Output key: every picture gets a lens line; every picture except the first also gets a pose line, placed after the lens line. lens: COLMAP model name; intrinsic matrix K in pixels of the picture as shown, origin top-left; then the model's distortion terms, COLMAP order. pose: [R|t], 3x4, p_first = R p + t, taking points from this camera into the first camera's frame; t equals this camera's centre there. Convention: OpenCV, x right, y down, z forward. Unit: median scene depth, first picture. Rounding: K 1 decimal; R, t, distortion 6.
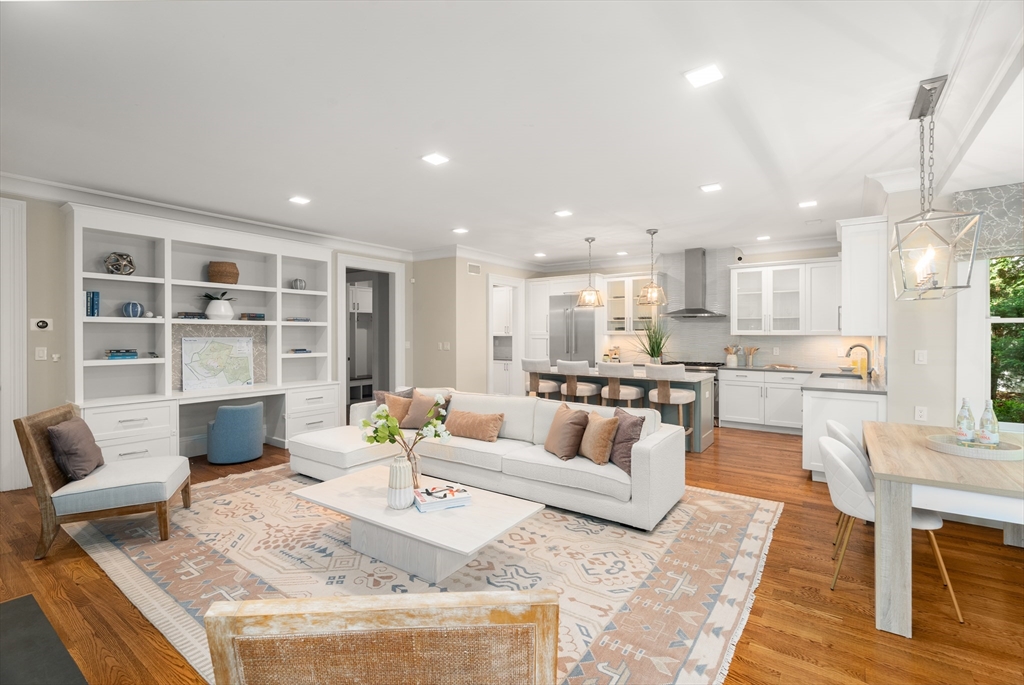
lens RADIAL K [[459.6, 0, 512.3], [0, 459.6, 337.1], [0, 0, 1]] dist [-0.000341, -0.000239]
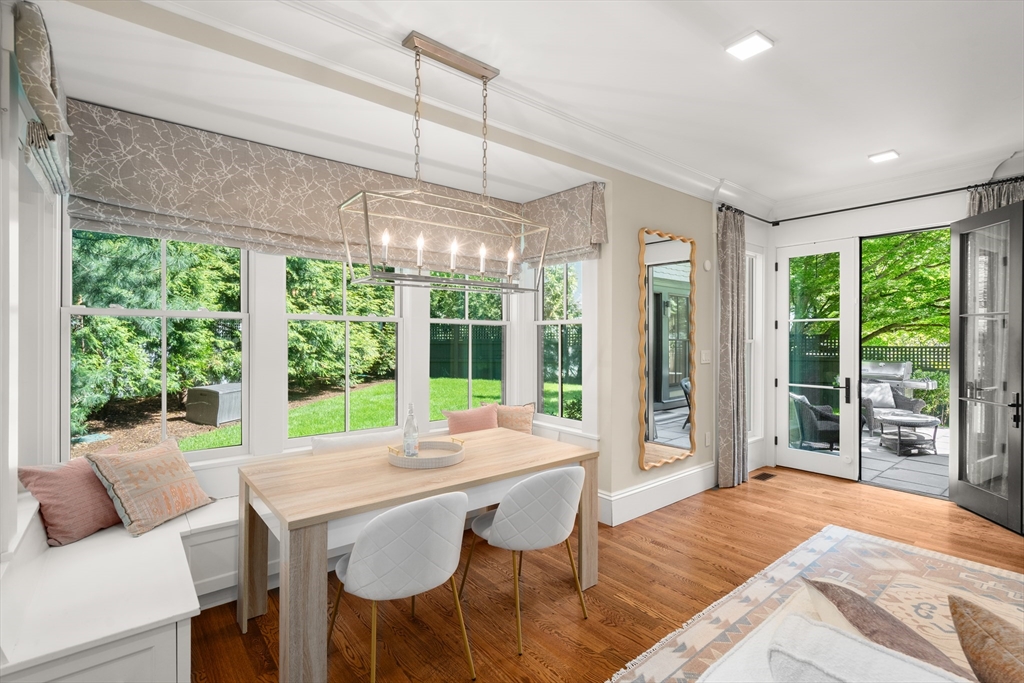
lens RADIAL K [[475.0, 0, 512.8], [0, 475.0, 338.6], [0, 0, 1]] dist [0.000667, 0.000416]
pose [[-0.966425, -0.003060, 0.256930, 0.398799], [-0.000854, 0.999962, 0.008697, -0.002399], [-0.256947, 0.008186, -0.966391, 1.287529]]
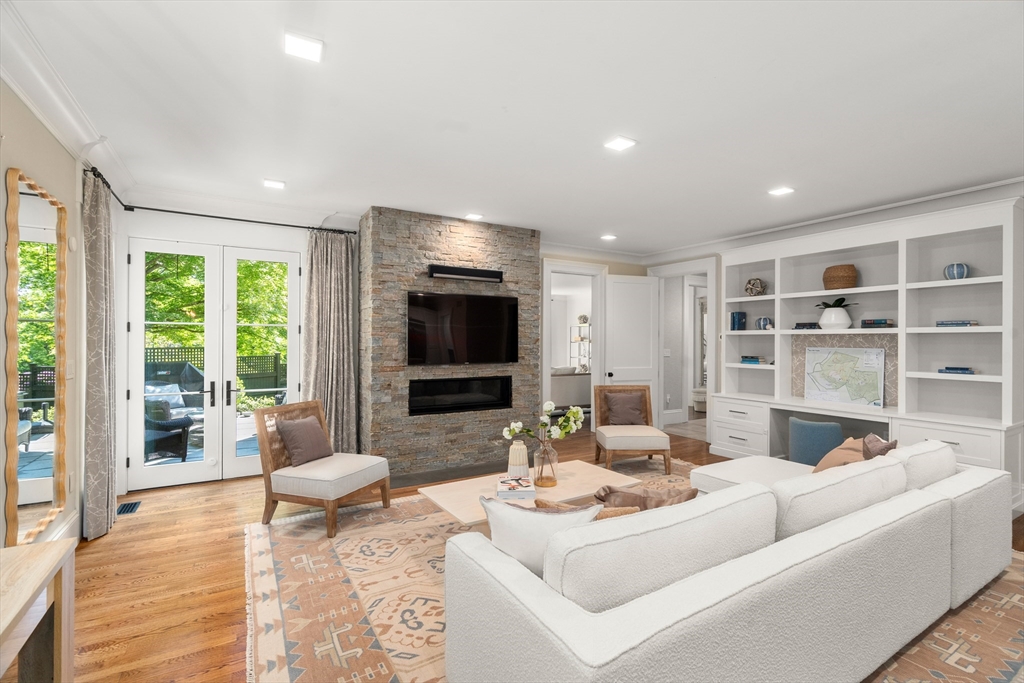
lens RADIAL K [[464.9, 0, 512.5], [0, 464.9, 340.8], [0, 0, 1]] dist [-0.002517, -0.000177]
pose [[-0.400345, -0.004209, -0.916355, 0.679175], [-0.012088, 0.999927, 0.000689, -0.009118], [0.916285, 0.011353, -0.400366, 1.095033]]
